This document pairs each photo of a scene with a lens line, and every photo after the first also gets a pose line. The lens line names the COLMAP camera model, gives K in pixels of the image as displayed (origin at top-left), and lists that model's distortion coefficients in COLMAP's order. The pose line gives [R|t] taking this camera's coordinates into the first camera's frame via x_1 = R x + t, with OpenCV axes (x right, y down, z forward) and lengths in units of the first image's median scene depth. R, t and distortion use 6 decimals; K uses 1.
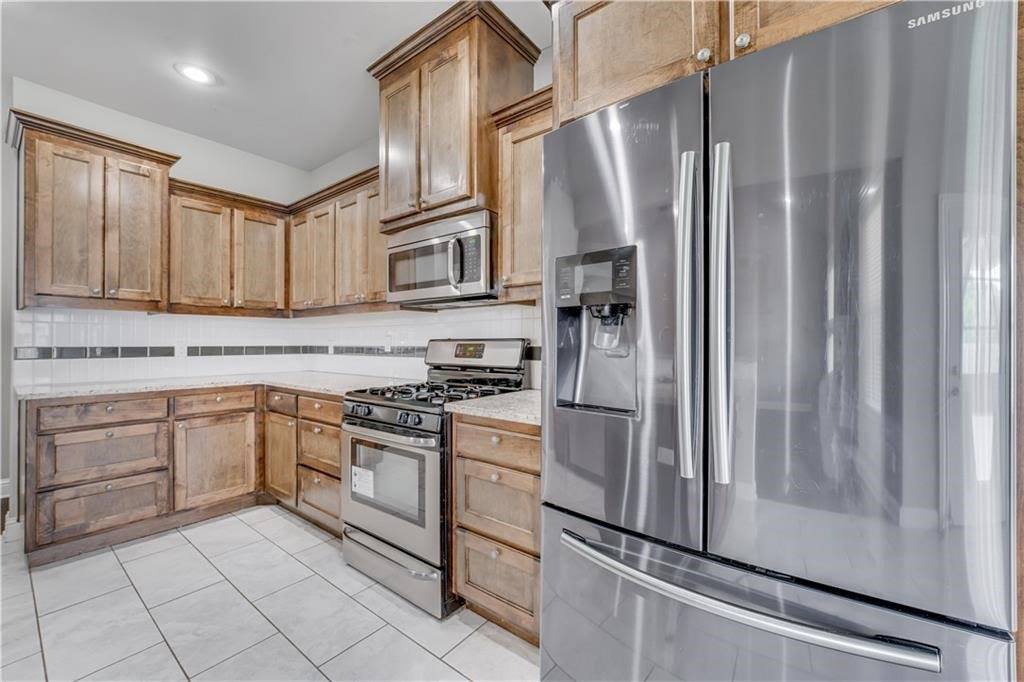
lens RADIAL K [[413.3, 0, 515.6], [0, 413.3, 338.8], [0, 0, 1]] dist [-0.020080, 0.003346]
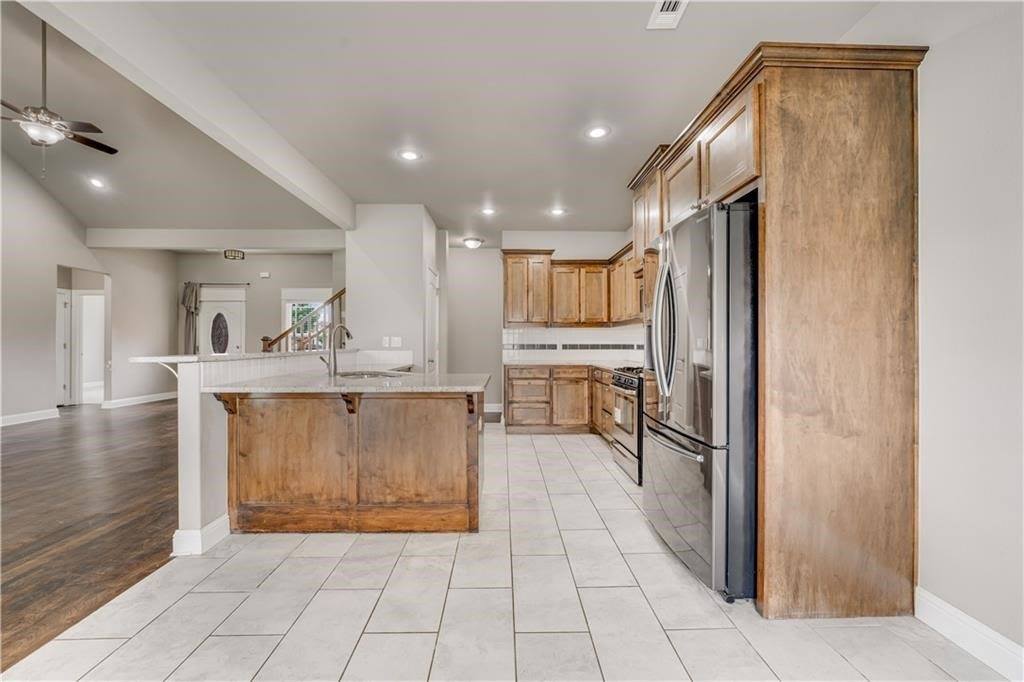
lens RADIAL K [[413.3, 0, 515.6], [0, 413.3, 338.8], [0, 0, 1]] dist [-0.020080, 0.003346]
pose [[0.638189, -0.005697, -0.769858, 0.621605], [0.005576, 0.999981, -0.002777, -0.002505], [0.769859, -0.002521, 0.638209, -0.451559]]
